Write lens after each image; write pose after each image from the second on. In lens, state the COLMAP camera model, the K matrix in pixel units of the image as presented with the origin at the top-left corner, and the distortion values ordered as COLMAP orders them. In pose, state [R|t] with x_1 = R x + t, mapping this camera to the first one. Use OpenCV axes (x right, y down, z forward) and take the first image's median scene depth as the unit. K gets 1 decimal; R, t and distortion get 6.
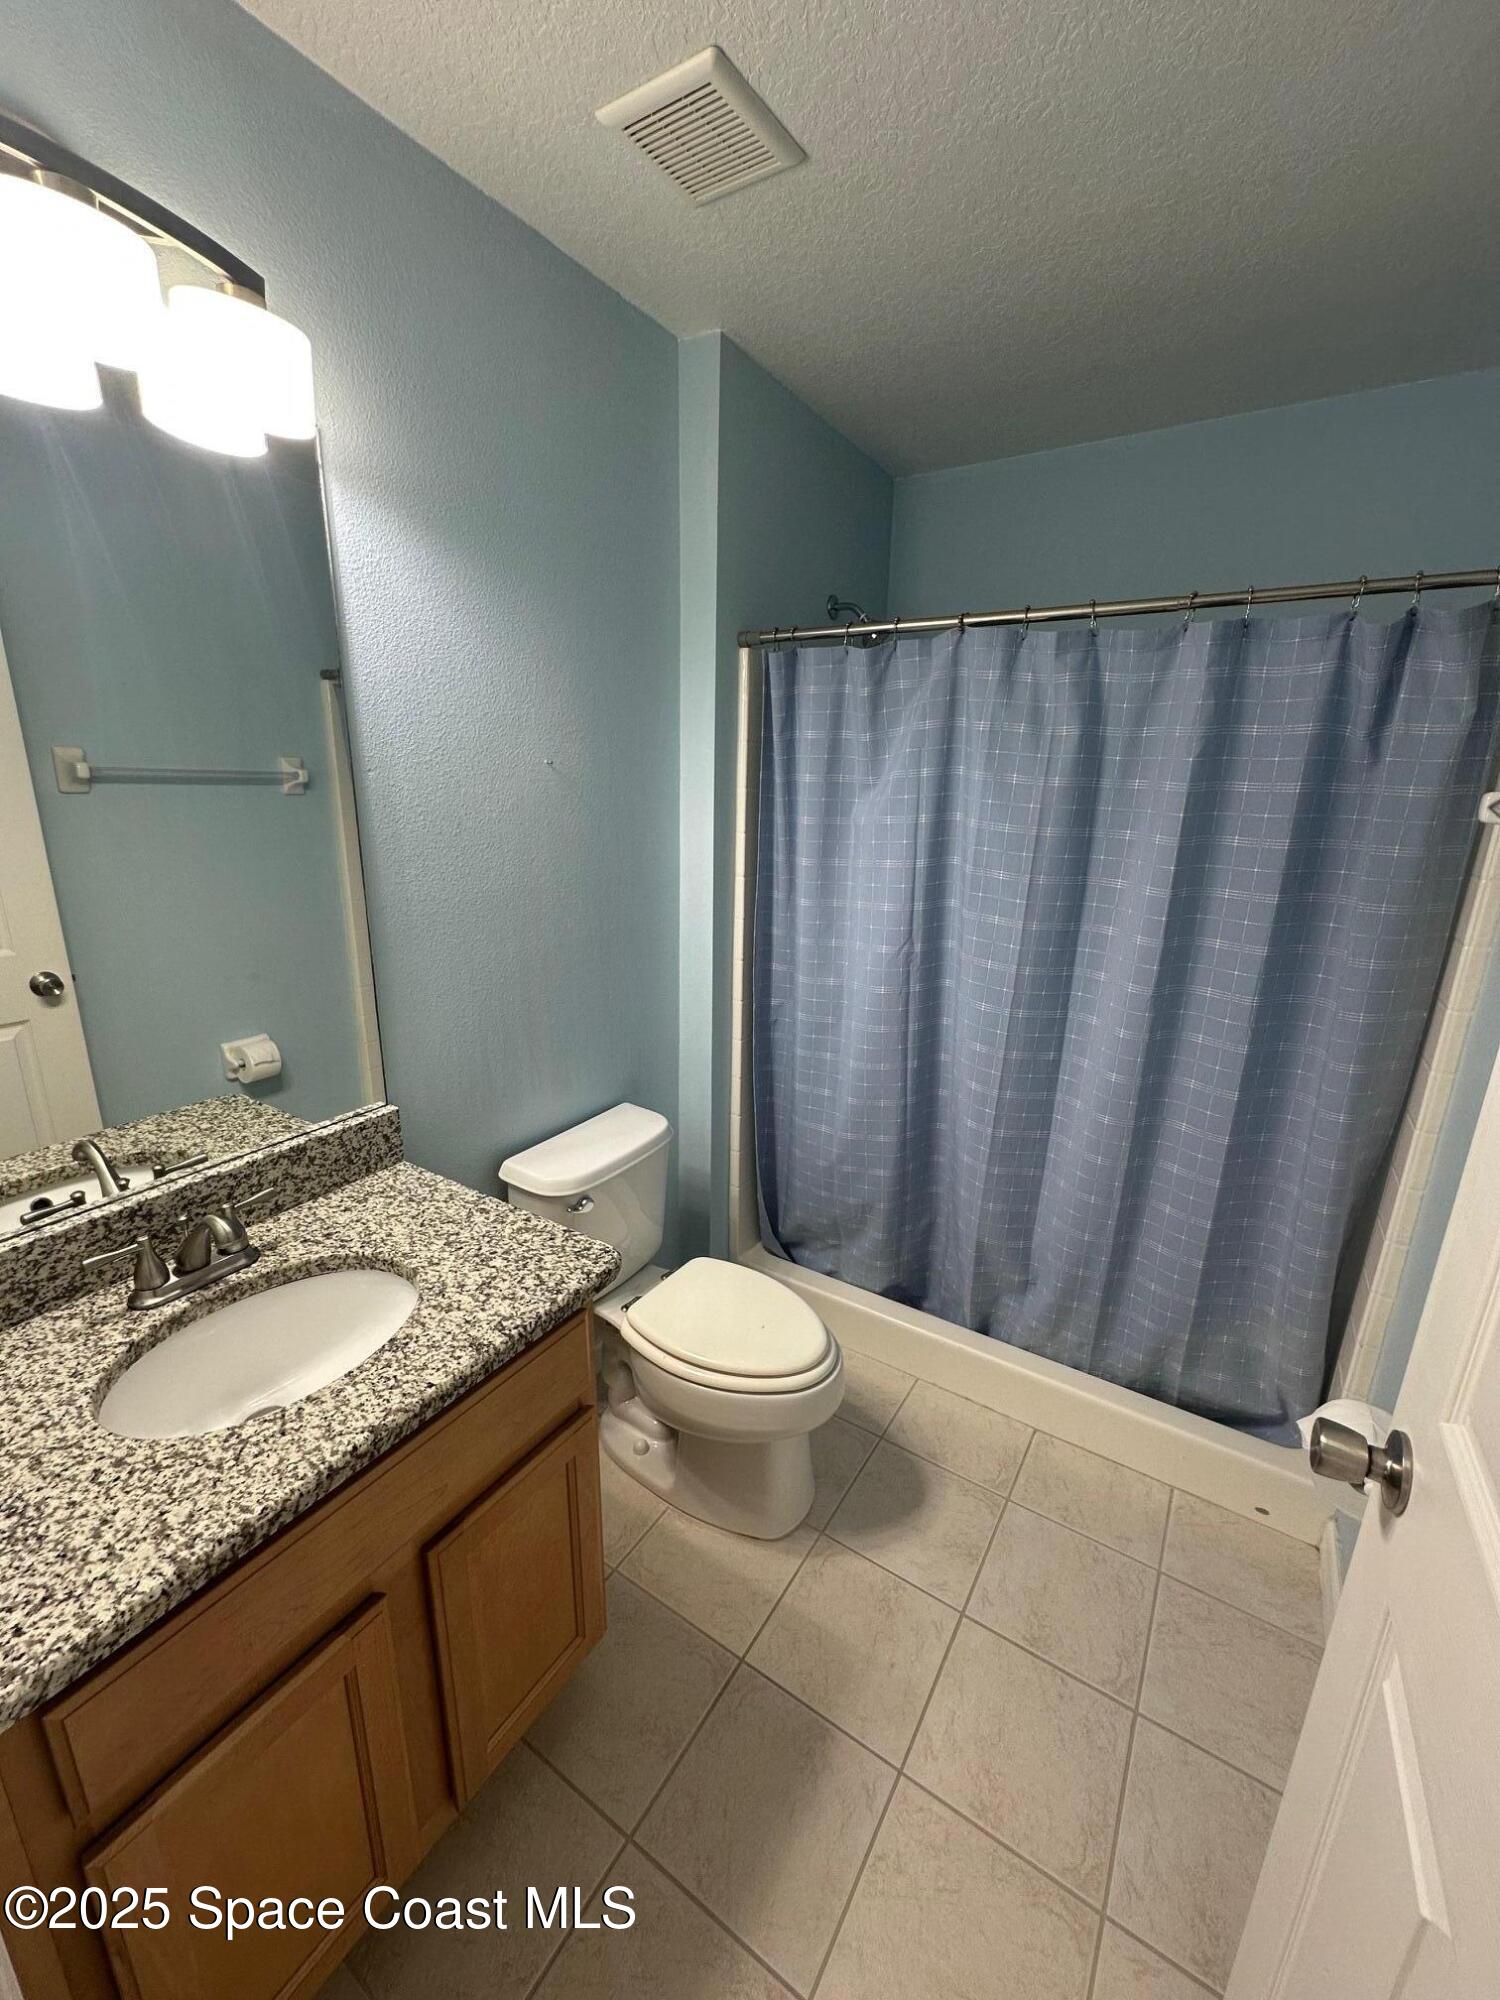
lens RADIAL K [[798.3, 0, 751.7], [0, 798.3, 1002.6], [0, 0, 1]] dist [-0.004428, 0.000769]
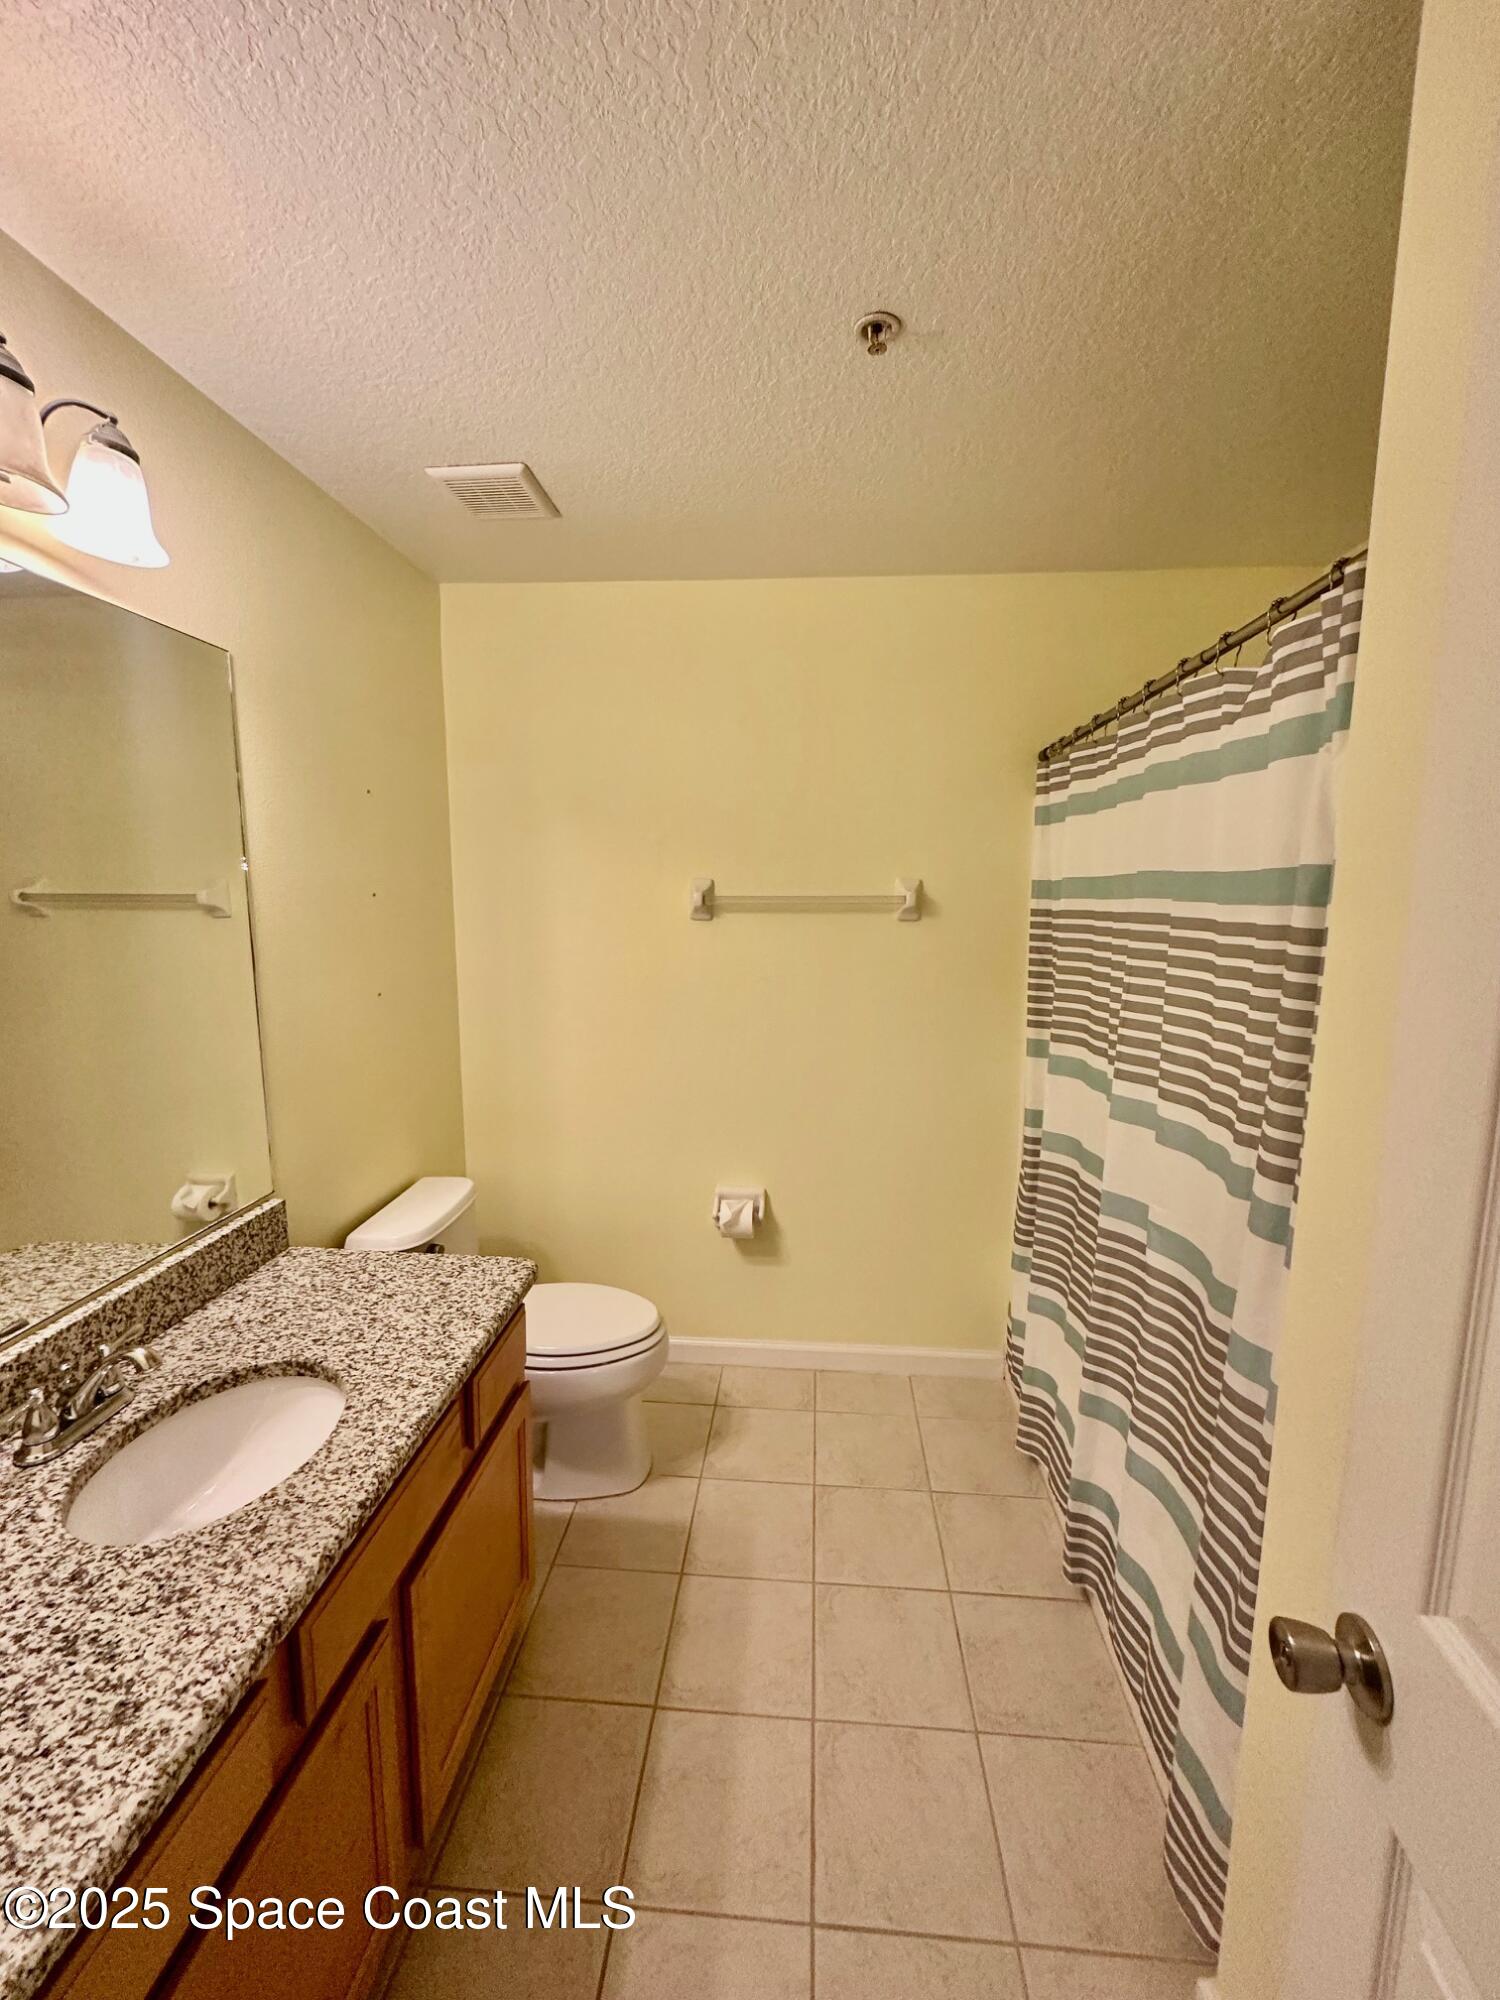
lens RADIAL K [[798.3, 0, 751.7], [0, 798.3, 1002.6], [0, 0, 1]] dist [-0.004428, 0.000769]
pose [[0.877012, -0.080952, 0.473599, -0.411986], [0.139836, 0.986039, -0.090406, 0.026582], [-0.459669, 0.145514, 0.876088, -0.353041]]
